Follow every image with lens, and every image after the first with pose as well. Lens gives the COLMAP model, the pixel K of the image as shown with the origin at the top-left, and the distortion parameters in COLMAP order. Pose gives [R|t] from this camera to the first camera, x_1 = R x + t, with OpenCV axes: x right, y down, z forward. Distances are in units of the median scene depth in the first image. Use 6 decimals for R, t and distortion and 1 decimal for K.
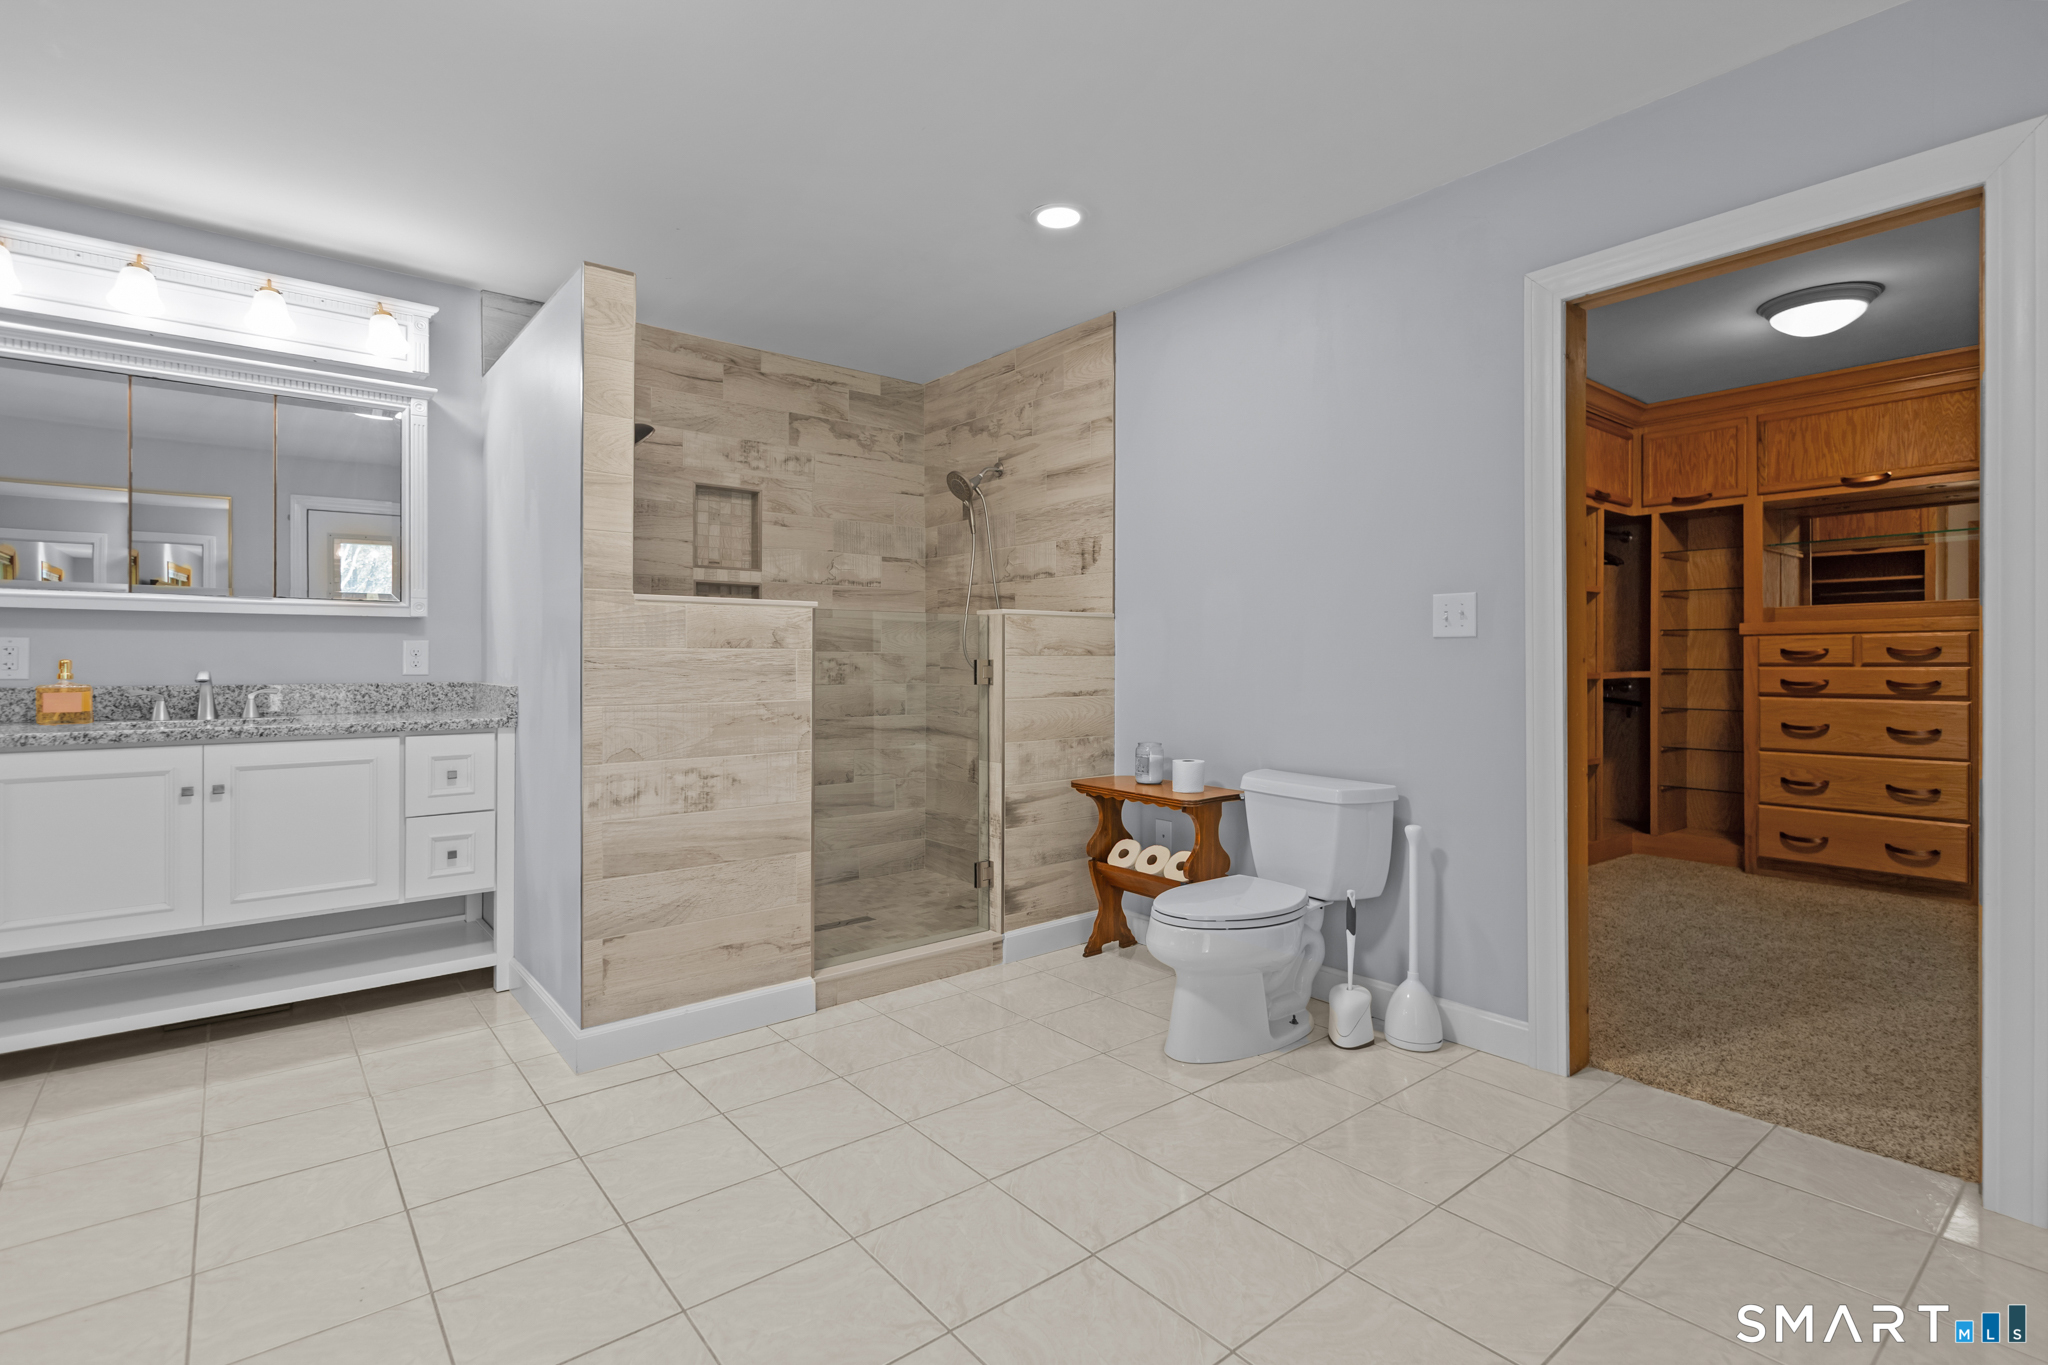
lens RADIAL K [[954.1, 0, 1014.2], [0, 954.1, 659.5], [0, 0, 1]] dist [0.001172, -0.000492]
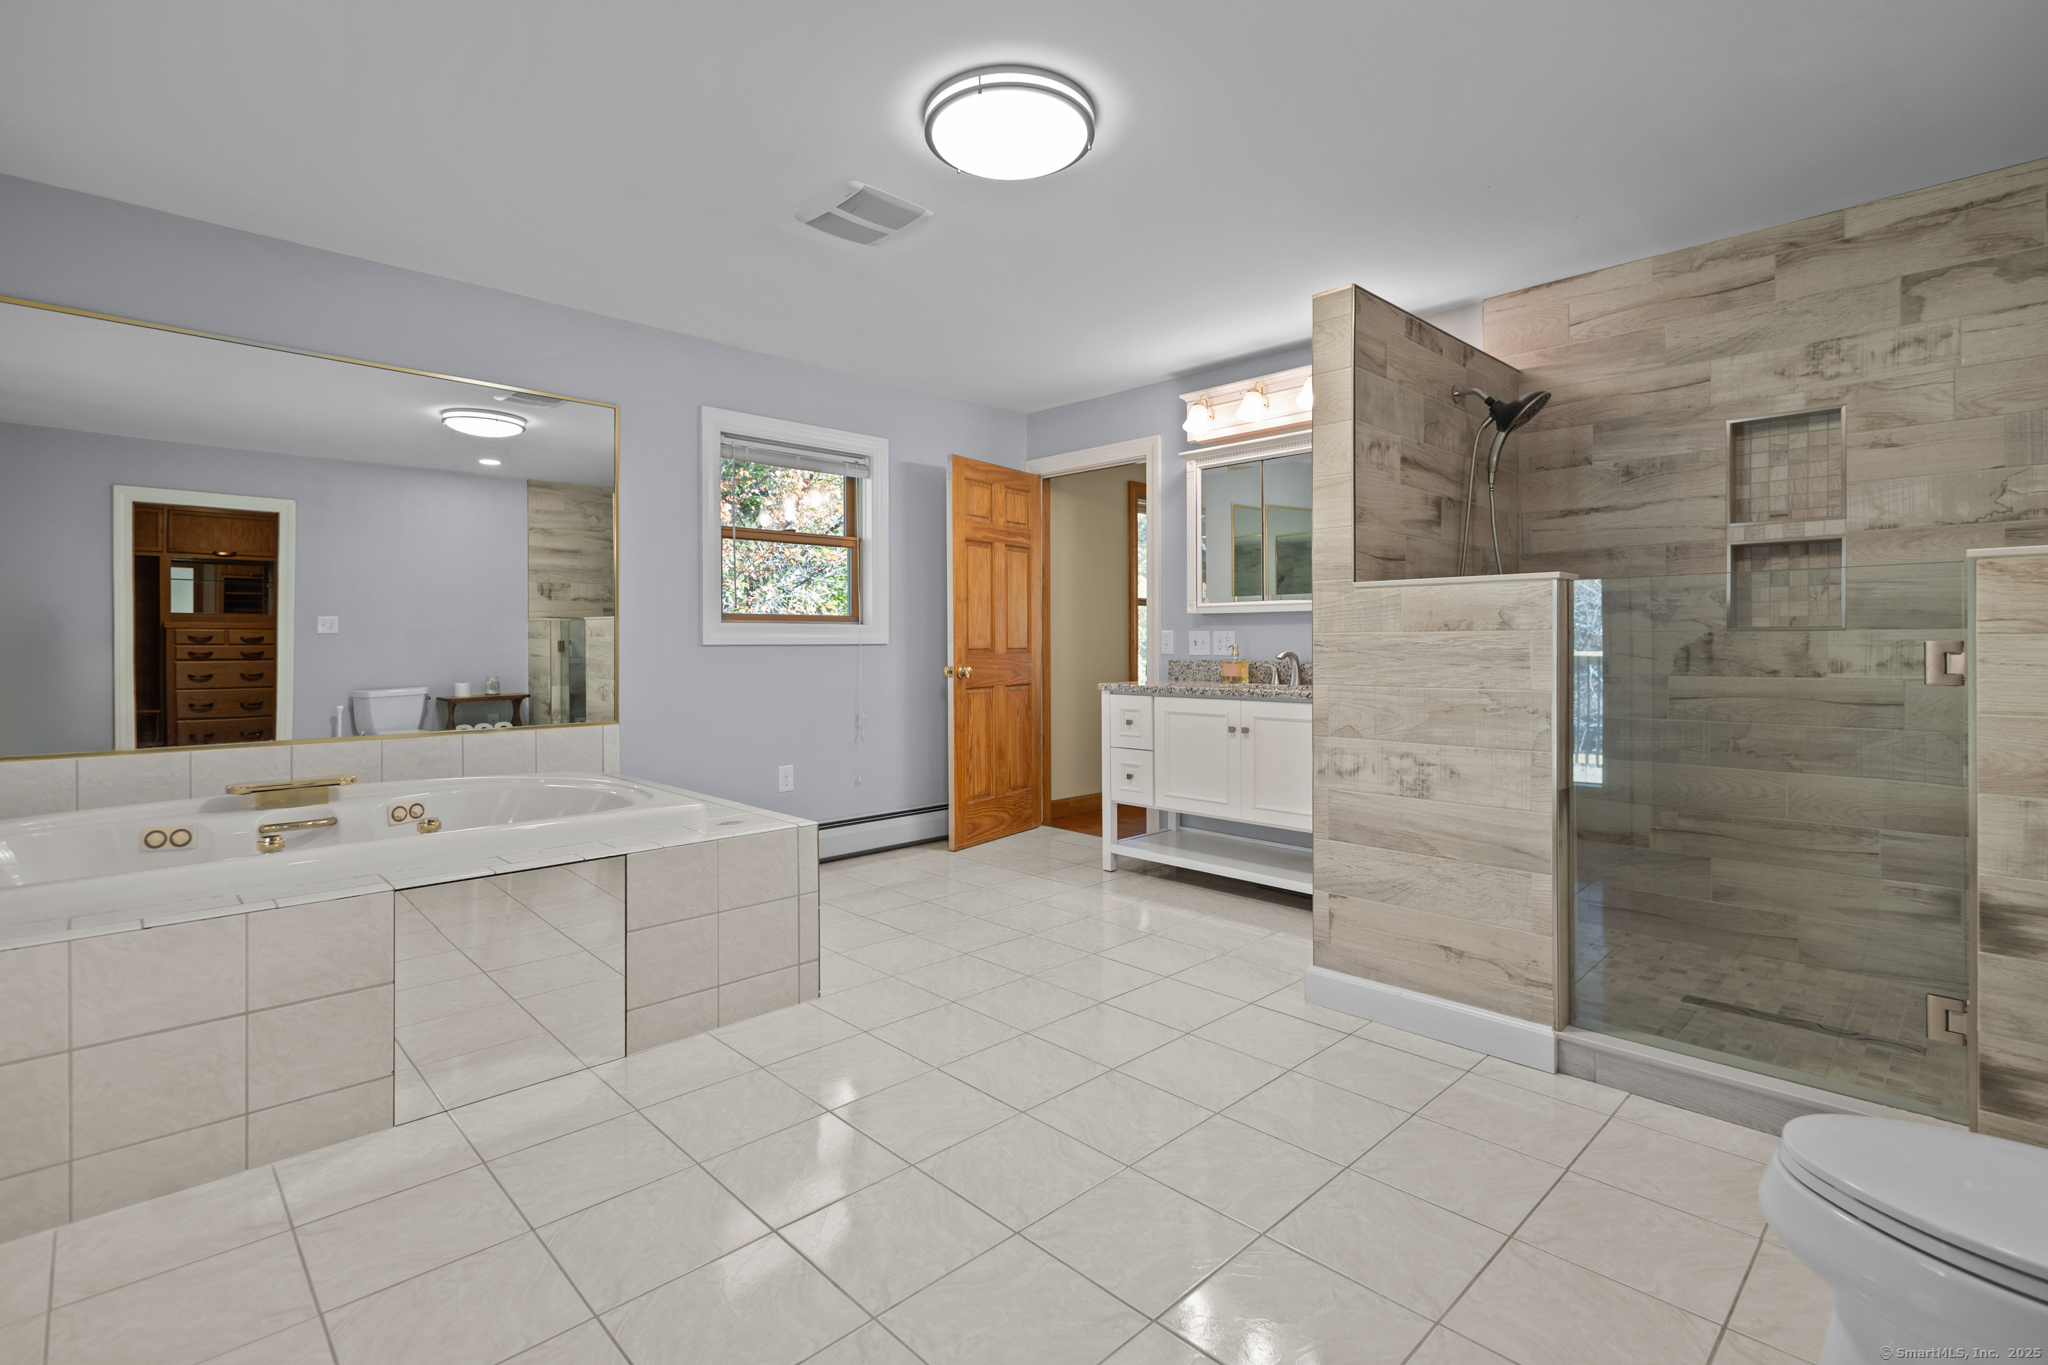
lens RADIAL K [[942.4, 0, 1031.4], [0, 942.4, 643.8], [0, 0, 1]] dist [-0.001920, -0.000413]
pose [[0.093546, -0.000562, -0.995615, 0.632487], [0.004122, 0.999991, -0.000177, -0.000993], [0.995606, -0.004088, 0.093547, 0.545347]]
